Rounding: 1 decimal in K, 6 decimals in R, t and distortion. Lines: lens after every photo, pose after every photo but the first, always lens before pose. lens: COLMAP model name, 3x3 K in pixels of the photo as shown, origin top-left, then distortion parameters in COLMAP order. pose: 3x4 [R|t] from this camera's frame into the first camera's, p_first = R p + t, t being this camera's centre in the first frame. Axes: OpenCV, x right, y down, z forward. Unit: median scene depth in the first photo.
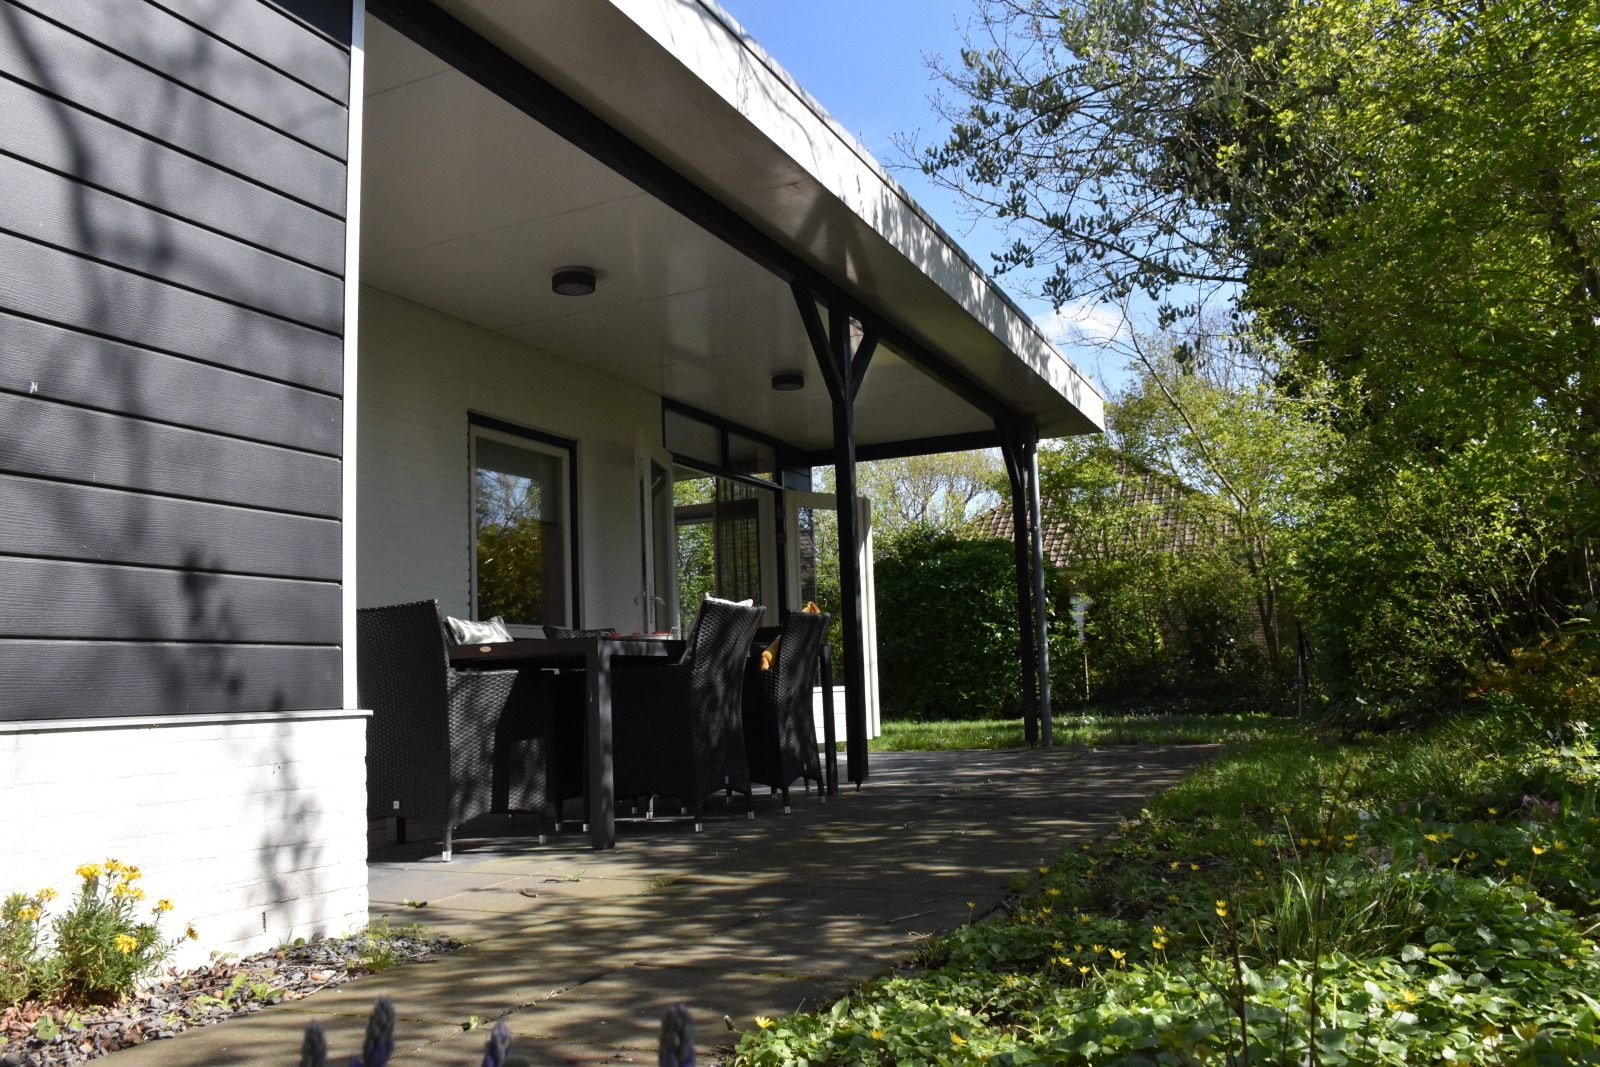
lens RADIAL K [[1260.2, 0, 801.8], [0, 1260.2, 532.3], [0, 0, 1]] dist [-0.117943, 0.022488]
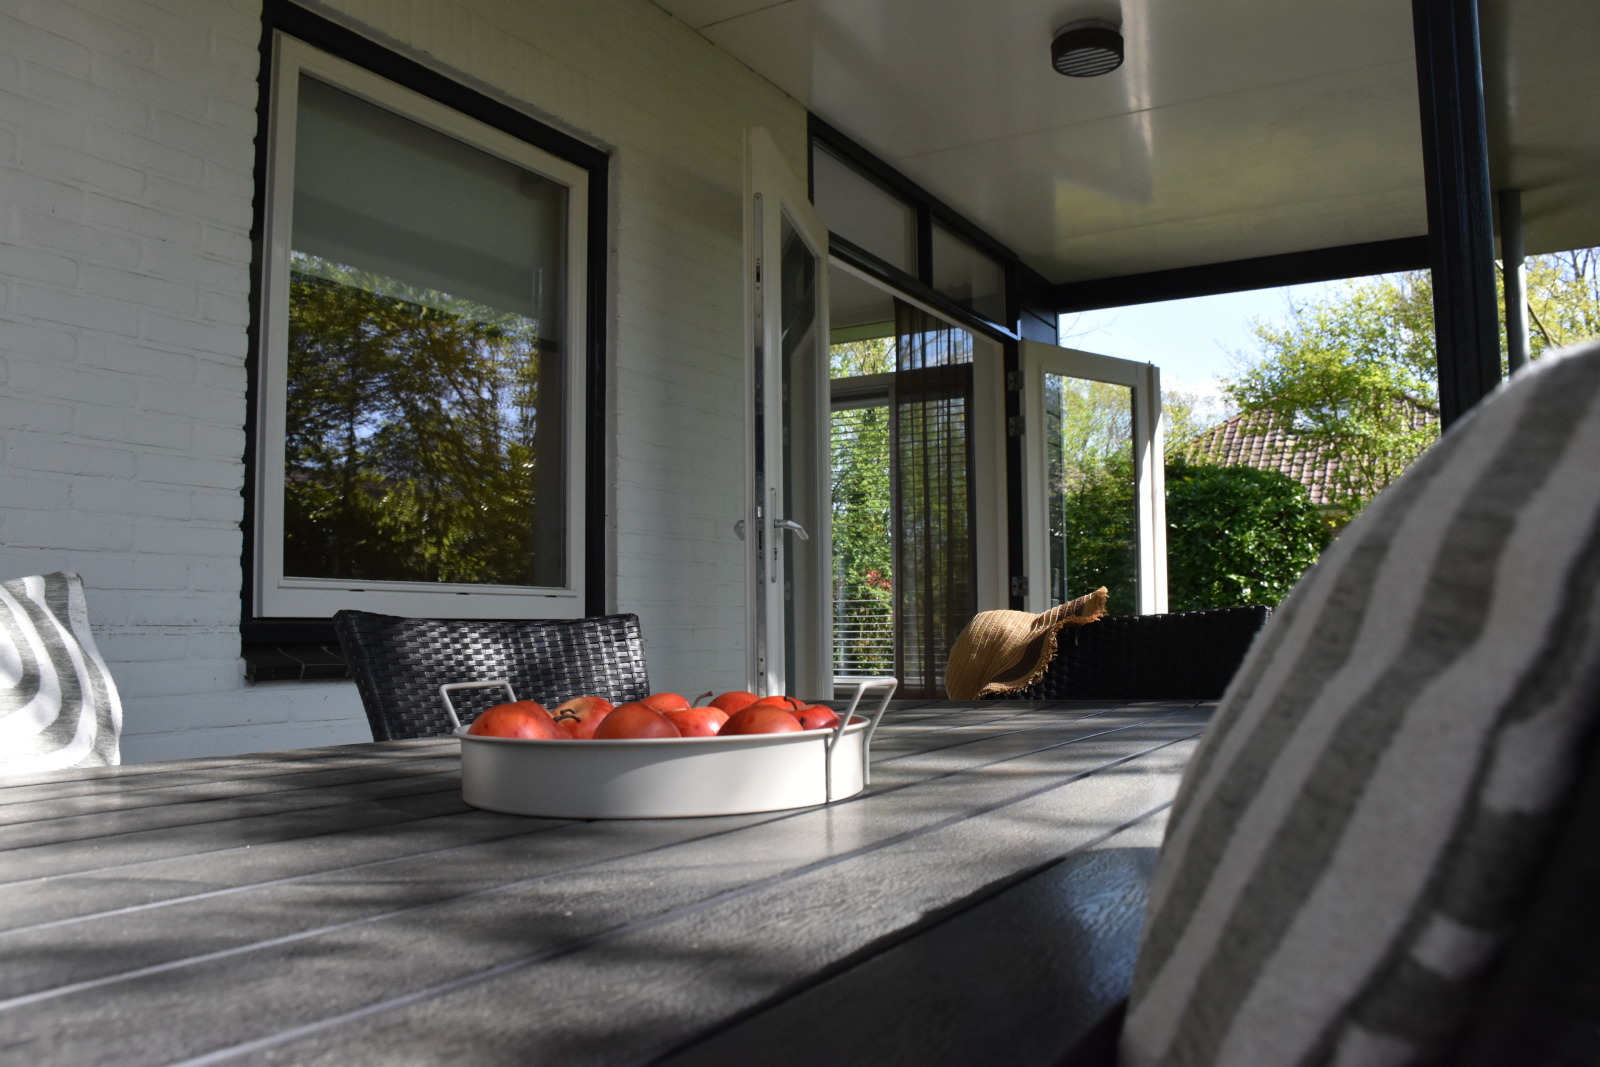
lens RADIAL K [[1260.2, 0, 797.9], [0, 1260.2, 534.5], [0, 0, 1]] dist [-0.117943, 0.022488]
pose [[0.993232, 0.022665, -0.113913, -0.055418], [-0.016840, 0.998513, 0.051843, 0.029408], [0.114919, -0.049574, 0.992137, 0.502337]]
